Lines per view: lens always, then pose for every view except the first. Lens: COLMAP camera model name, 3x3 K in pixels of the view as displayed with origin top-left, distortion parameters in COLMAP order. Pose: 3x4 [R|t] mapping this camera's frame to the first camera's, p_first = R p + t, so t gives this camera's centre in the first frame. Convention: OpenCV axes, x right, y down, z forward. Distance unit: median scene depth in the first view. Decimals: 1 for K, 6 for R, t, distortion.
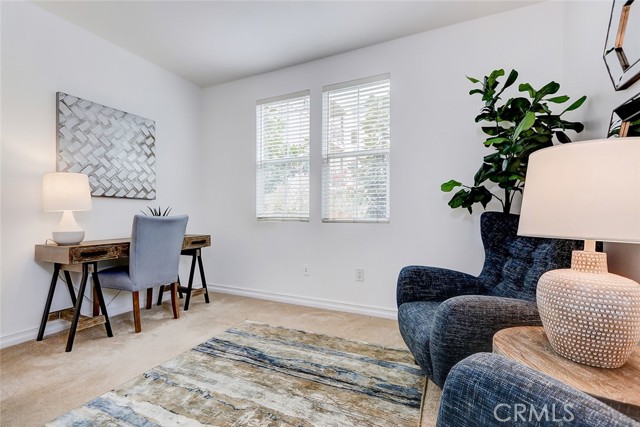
lens RADIAL K [[294.6, 0, 319.3], [0, 294.6, 214.1], [0, 0, 1]] dist [0.010725, -0.004323]
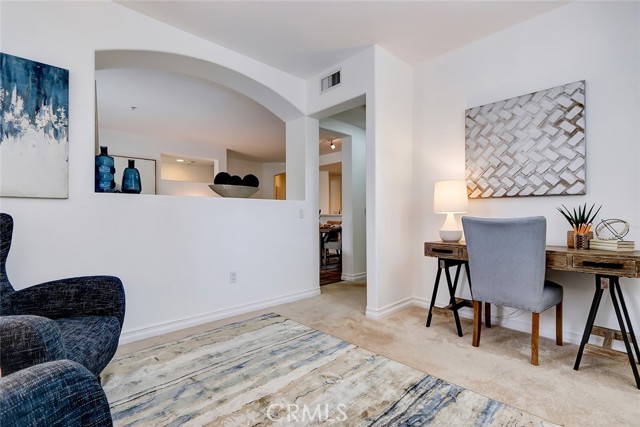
lens RADIAL K [[294.6, 0, 305.7], [0, 294.6, 213.4], [0, 0, 1]] dist [0.010725, -0.004323]
pose [[-0.385507, -0.004738, -0.922693, 0.370490], [0.001058, 0.999984, -0.005577, -0.002076], [0.922704, -0.003126, -0.385496, 0.758500]]
